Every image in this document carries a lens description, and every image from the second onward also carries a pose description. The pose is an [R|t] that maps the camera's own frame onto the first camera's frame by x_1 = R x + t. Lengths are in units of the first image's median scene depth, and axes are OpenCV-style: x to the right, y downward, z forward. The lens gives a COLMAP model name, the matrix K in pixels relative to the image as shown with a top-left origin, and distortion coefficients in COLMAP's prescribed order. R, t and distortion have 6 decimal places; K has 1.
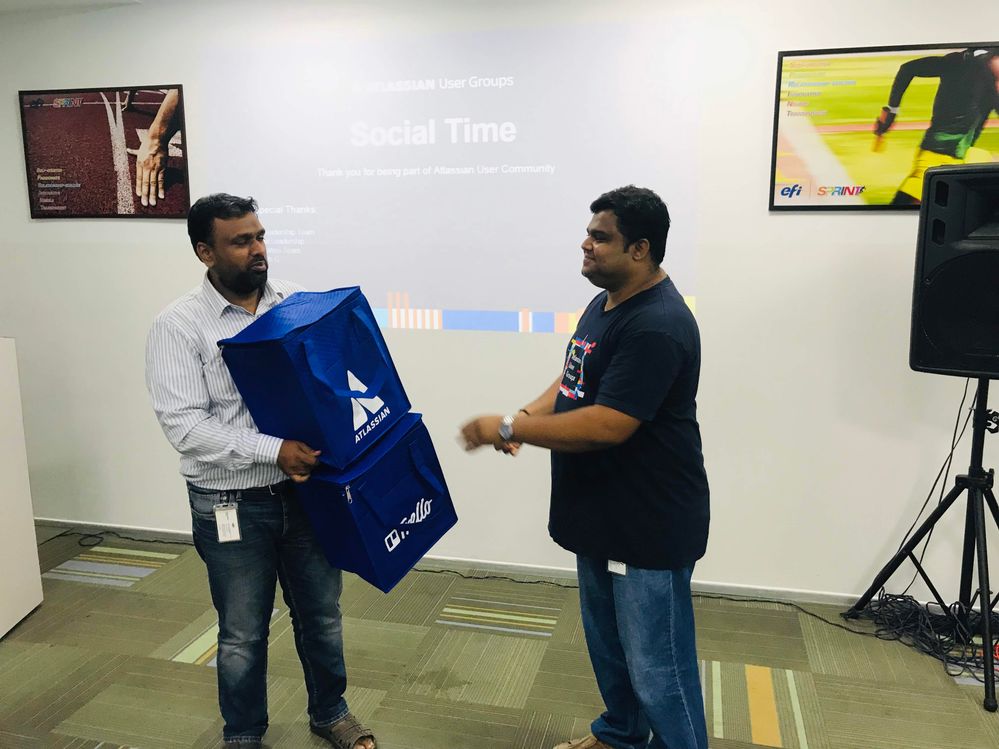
lens RADIAL K [[820.0, 0, 497.8], [0, 820.0, 366.2], [0, 0, 1]] dist [0.030704, -0.030330]
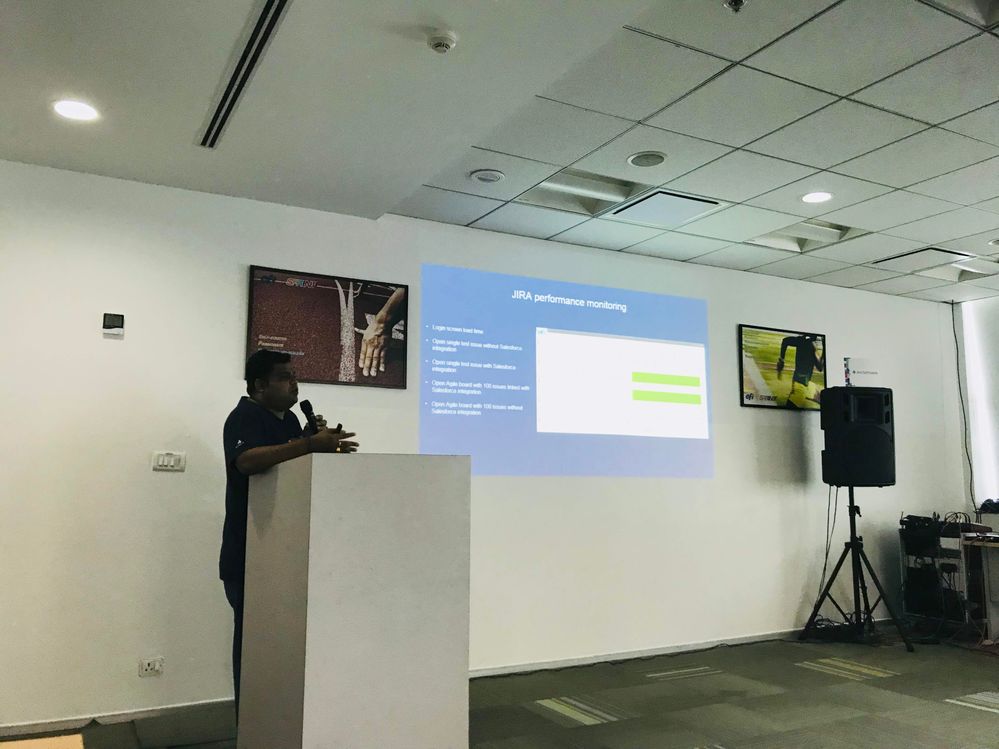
lens RADIAL K [[820.0, 0, 497.1], [0, 820.0, 368.9], [0, 0, 1]] dist [0.030704, -0.030330]
pose [[0.737950, 0.093559, 0.668339, -1.140650], [0.107644, 0.961345, -0.253432, 0.117179], [-0.666215, 0.258963, 0.699354, 0.065956]]
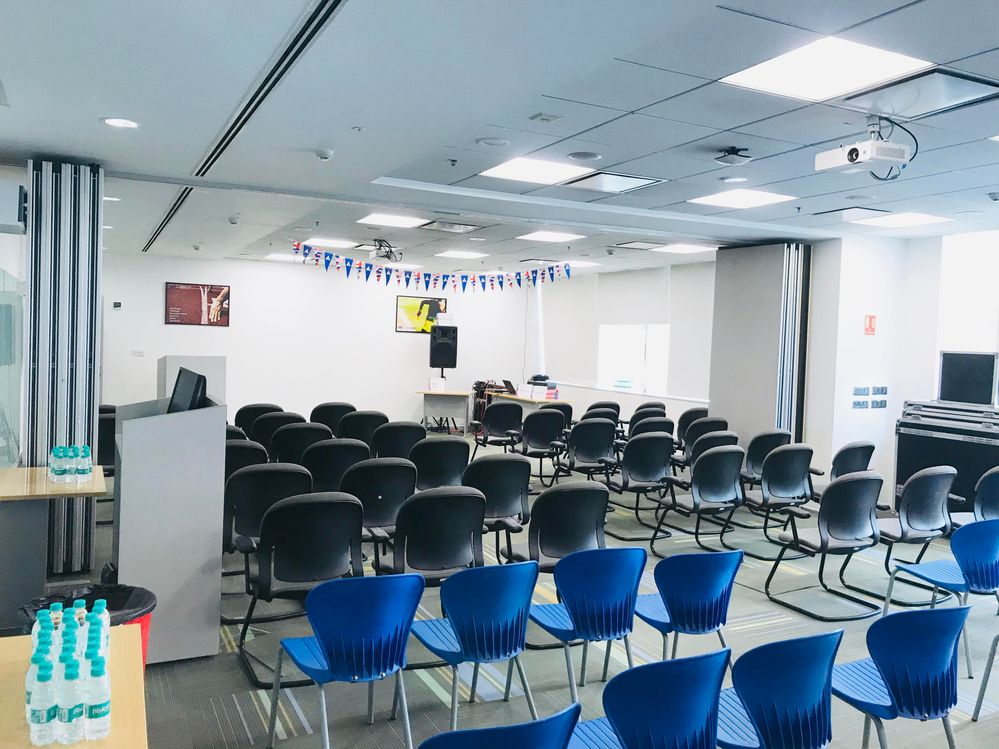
lens RADIAL K [[820.0, 0, 497.5], [0, 820.0, 371.8], [0, 0, 1]] dist [0.030704, -0.030330]
pose [[0.761682, 0.006131, 0.647922, -1.722236], [0.071853, 0.992989, -0.093865, 0.382332], [-0.643955, 0.118050, 0.755901, -2.138439]]
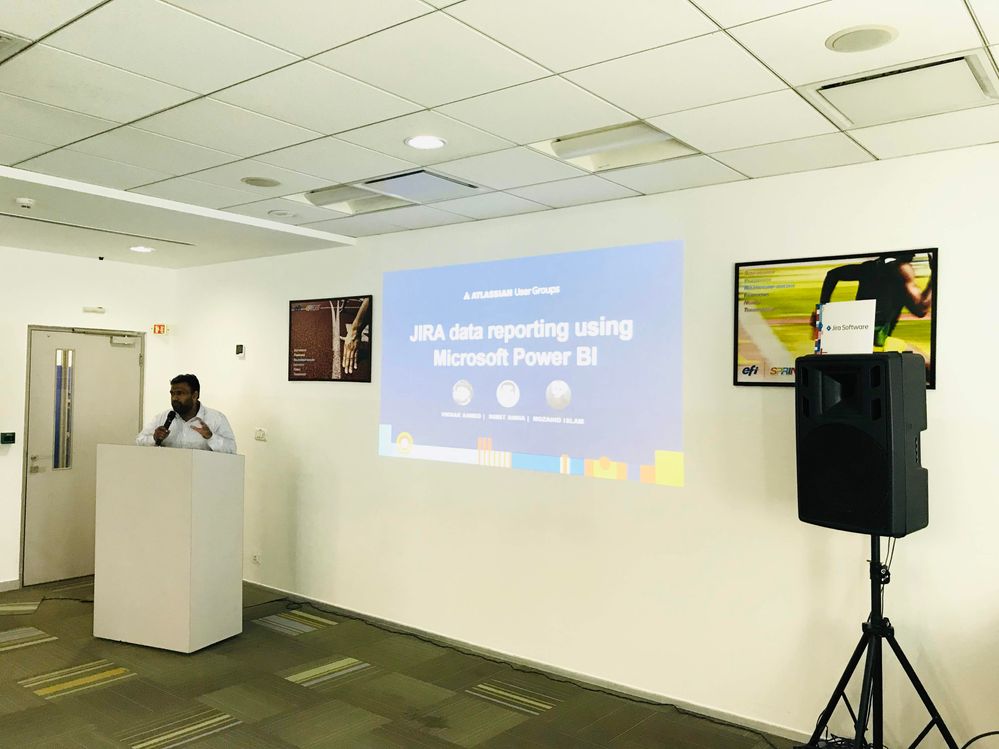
lens RADIAL K [[820.0, 0, 500.5], [0, 820.0, 369.9], [0, 0, 1]] dist [0.030704, -0.030330]
pose [[0.909952, 0.011435, -0.414556, 0.463427], [-0.089223, 0.981609, -0.168767, 0.023857], [0.405002, 0.190558, 0.894237, -0.219686]]
